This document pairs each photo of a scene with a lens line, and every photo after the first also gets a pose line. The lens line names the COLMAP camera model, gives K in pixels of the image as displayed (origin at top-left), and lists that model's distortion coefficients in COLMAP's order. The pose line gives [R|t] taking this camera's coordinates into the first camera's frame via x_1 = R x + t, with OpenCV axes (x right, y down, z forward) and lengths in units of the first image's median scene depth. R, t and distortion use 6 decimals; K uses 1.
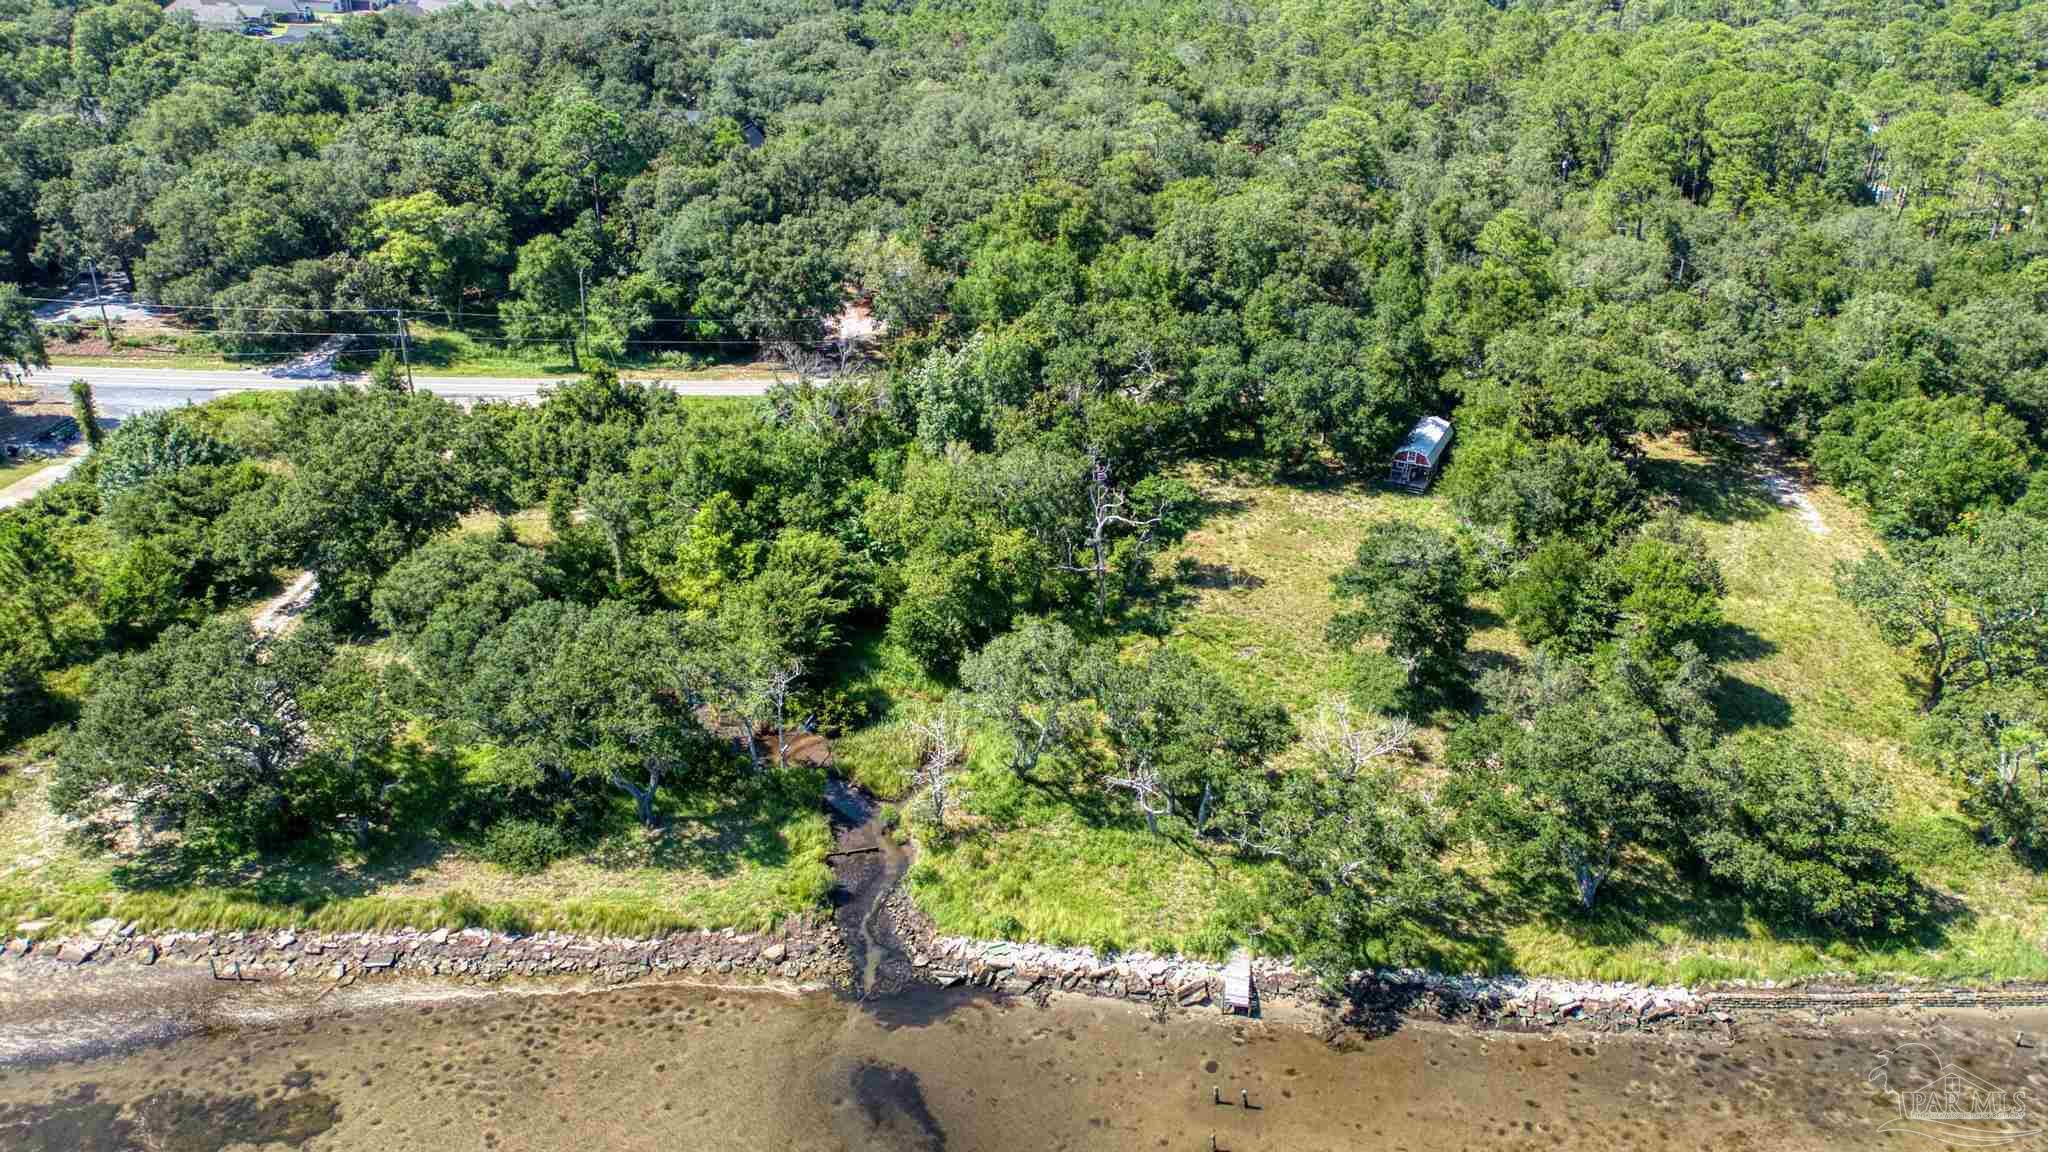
lens RADIAL K [[1511.9, 0, 1023.7], [0, 1511.9, 581.4], [0, 0, 1]] dist [0.085774, -0.026237]
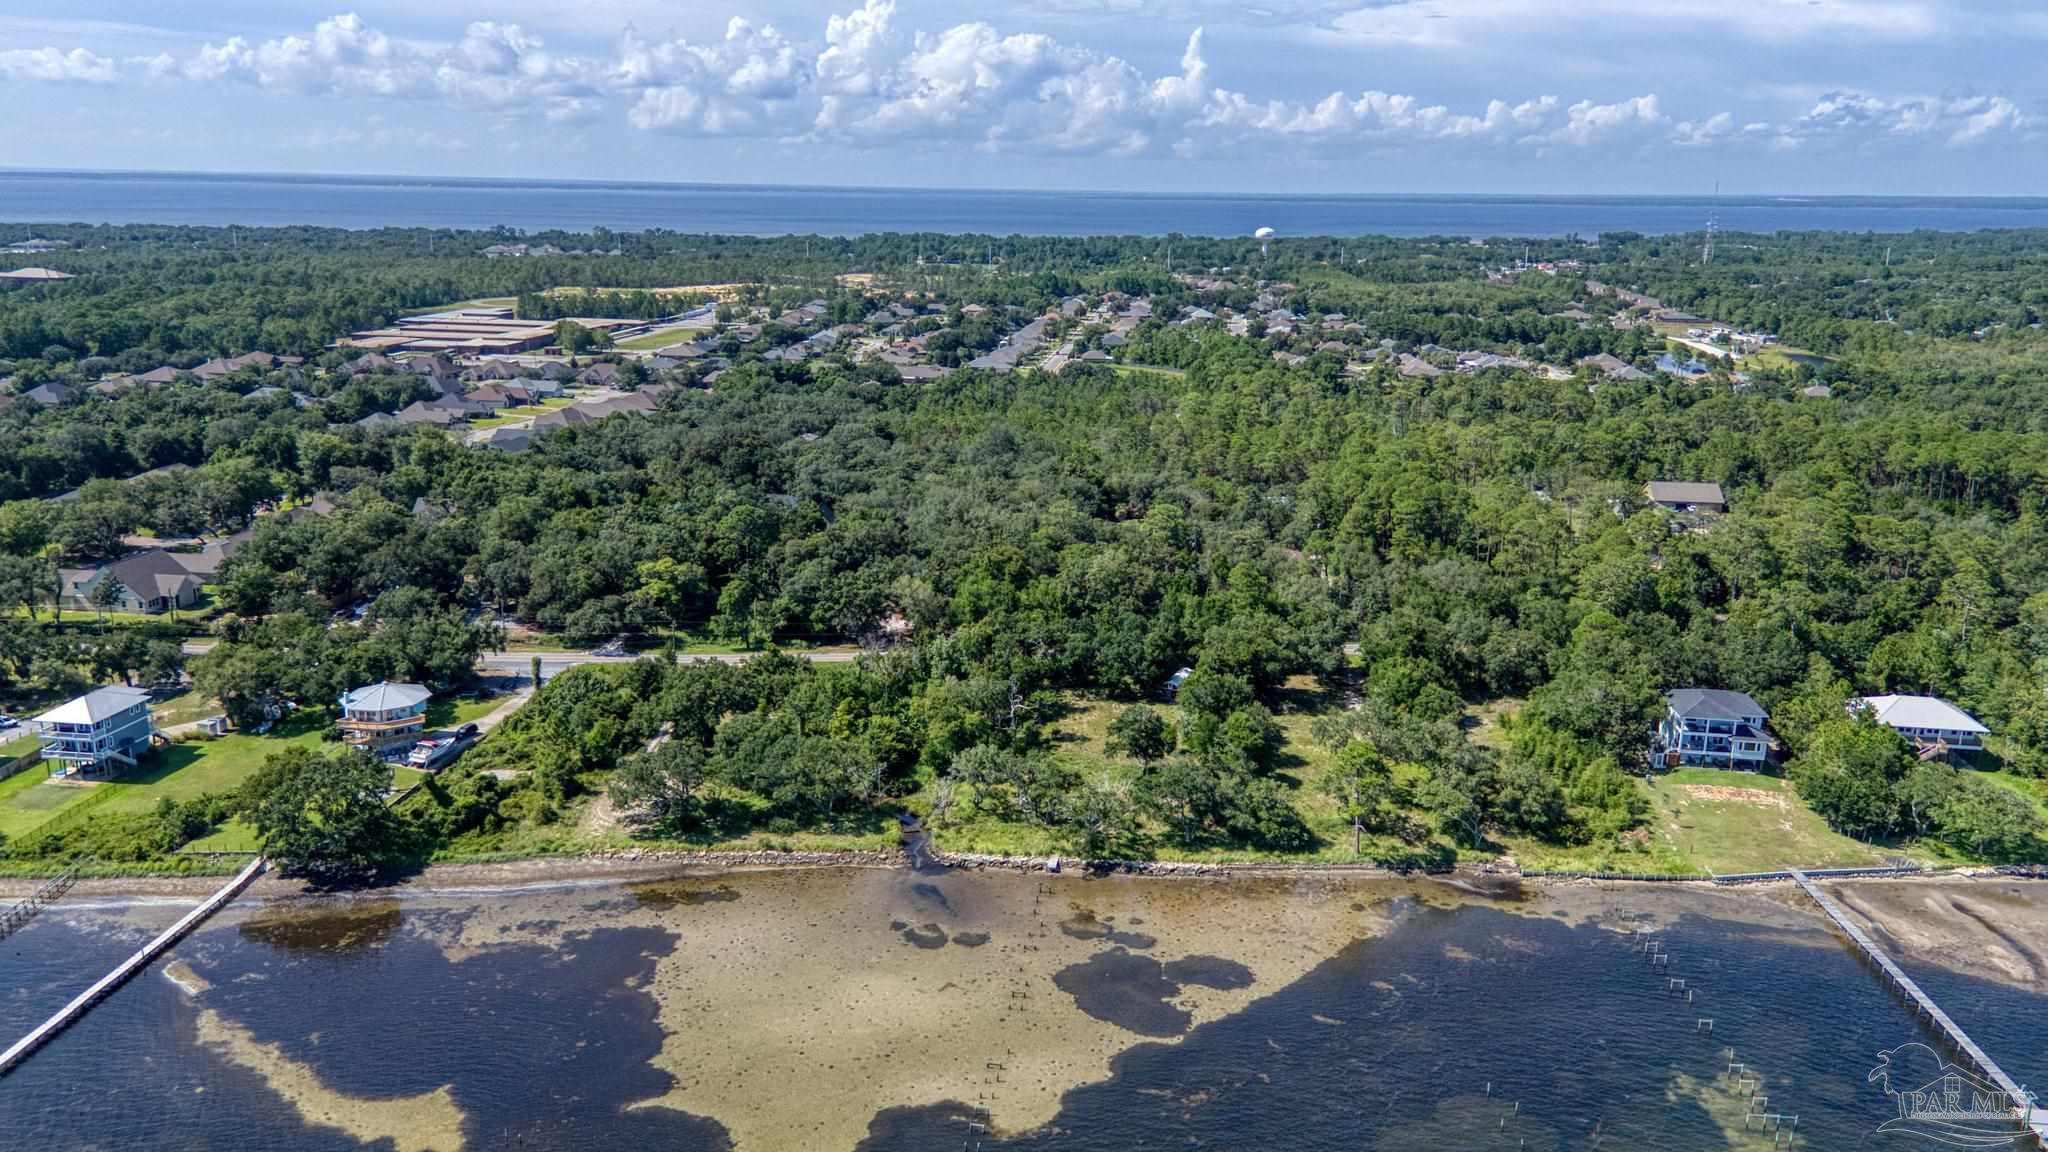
lens RADIAL K [[1511.9, 0, 1026.3], [0, 1511.9, 565.1], [0, 0, 1]] dist [0.085774, -0.026237]
pose [[0.999941, -0.007732, 0.007610, 0.043137], [0.009103, 0.979595, -0.200776, 0.162880], [-0.005902, 0.200833, 0.979608, -1.012655]]
